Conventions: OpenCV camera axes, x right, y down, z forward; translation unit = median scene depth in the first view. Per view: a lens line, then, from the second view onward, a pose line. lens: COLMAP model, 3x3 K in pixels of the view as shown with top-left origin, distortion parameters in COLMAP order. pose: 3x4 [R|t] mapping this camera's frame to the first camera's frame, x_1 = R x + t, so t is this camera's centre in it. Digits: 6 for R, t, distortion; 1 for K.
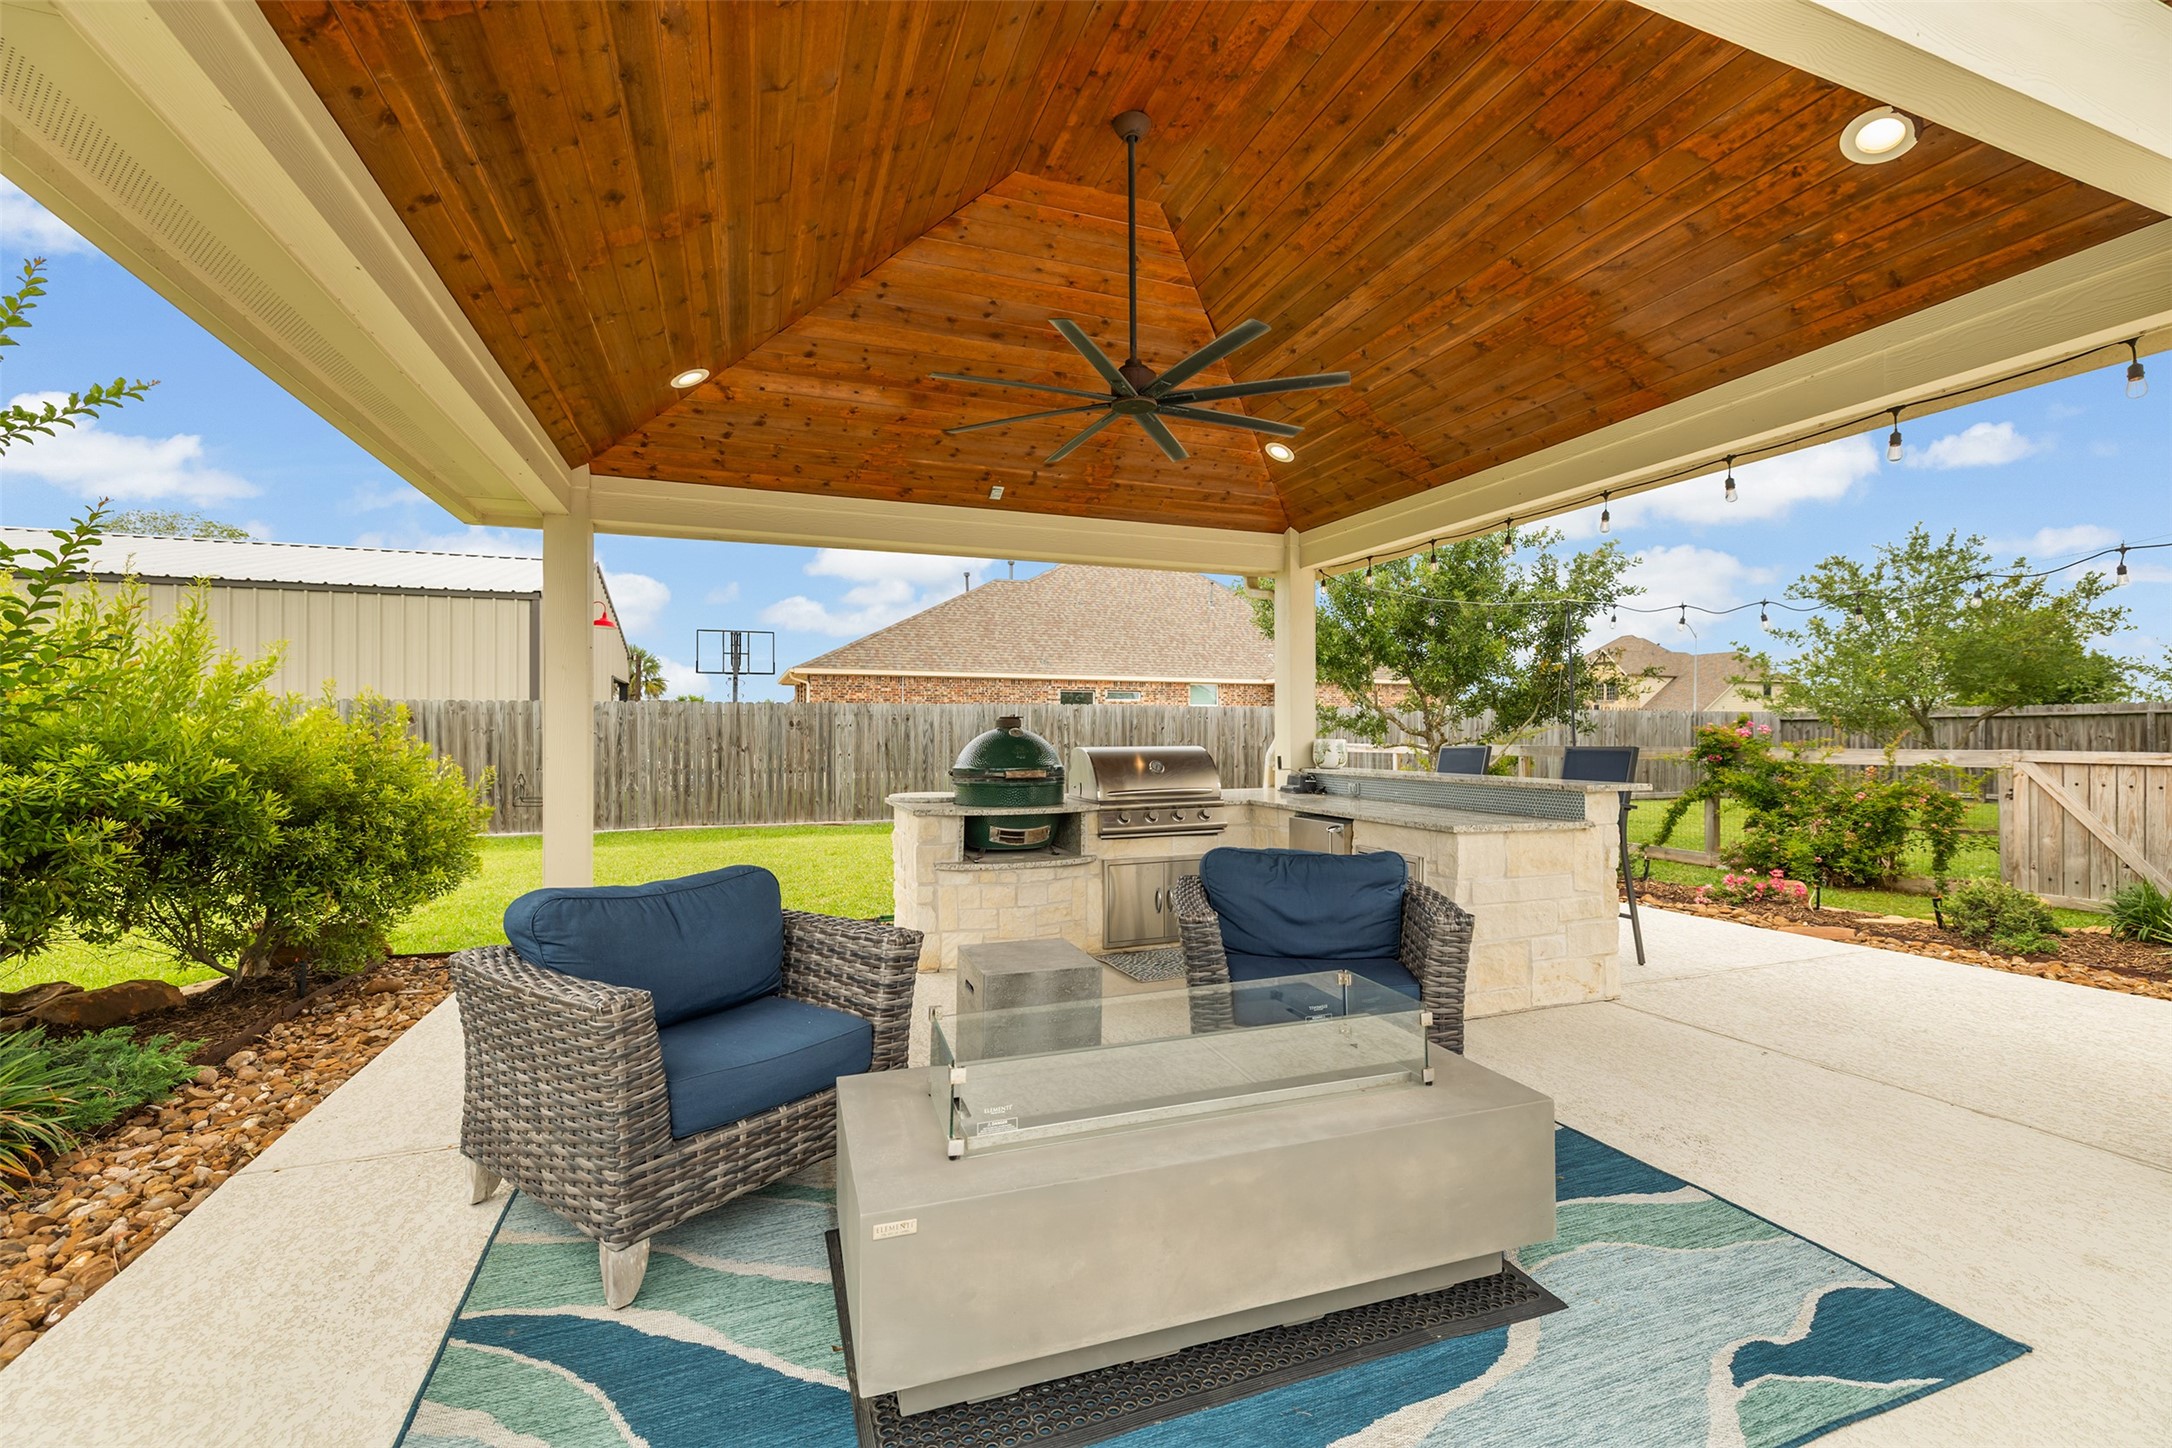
lens RADIAL K [[912.7, 0, 1090.1], [0, 912.7, 731.0], [0, 0, 1]] dist [0.000657, 0.000307]
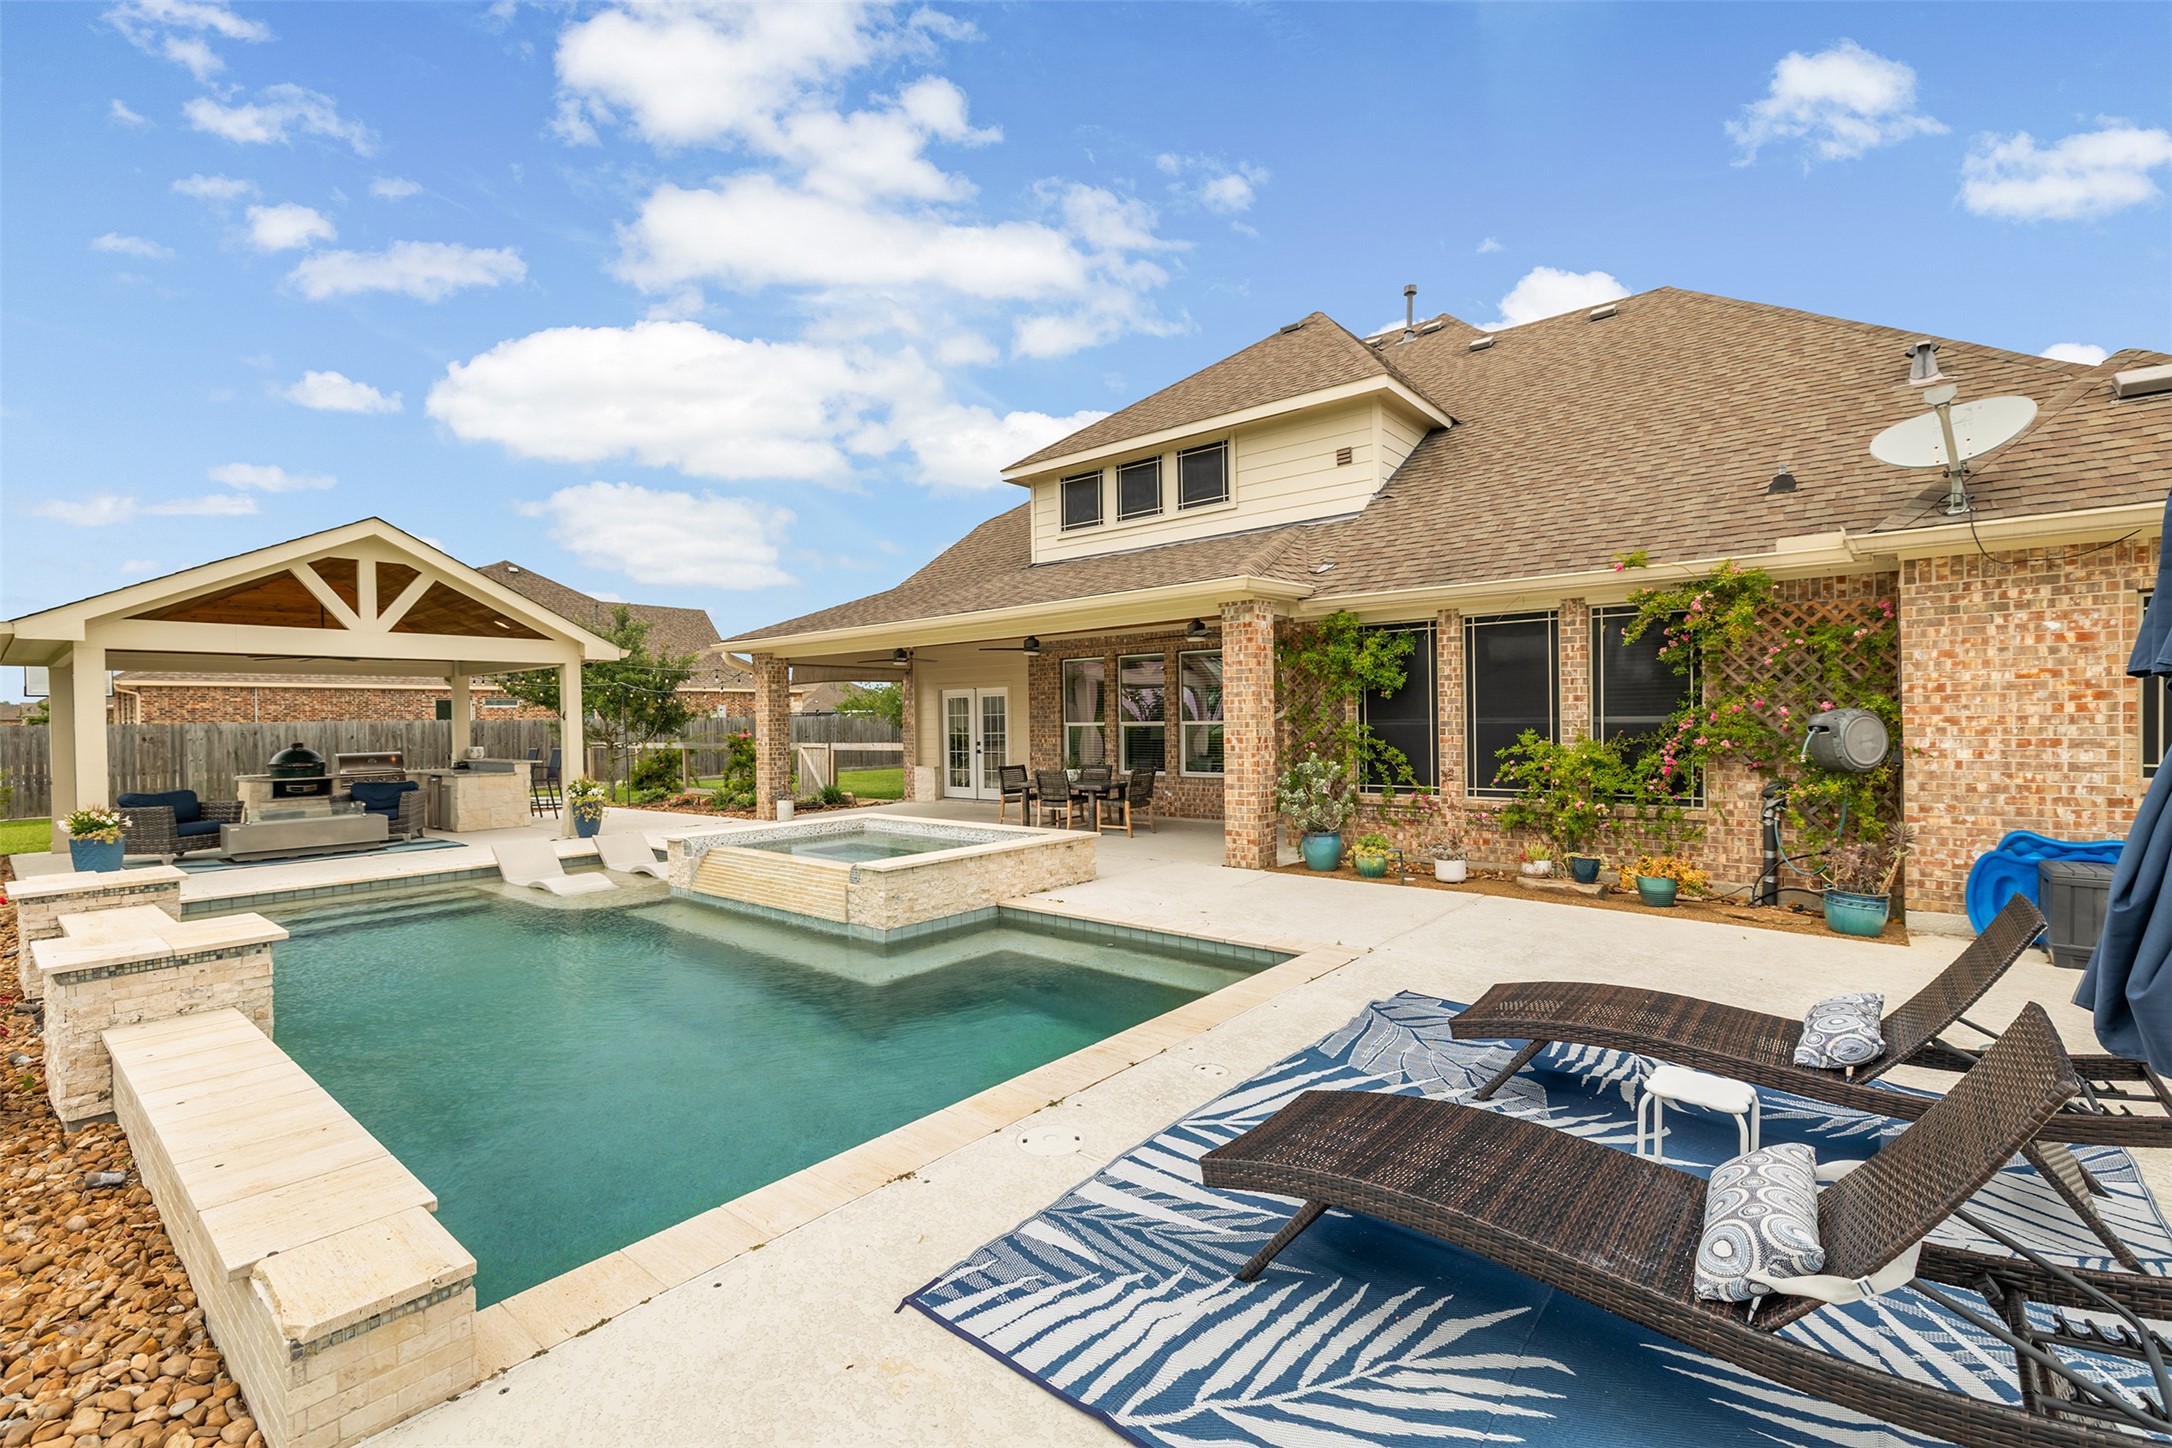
lens RADIAL K [[912.7, 0, 1090.1], [0, 912.7, 731.0], [0, 0, 1]] dist [0.000657, 0.000307]
pose [[0.863011, -0.019663, 0.504802, 0.223630], [0.012905, 0.999774, 0.016880, -0.026823], [-0.505020, -0.008053, 0.863070, -0.969939]]
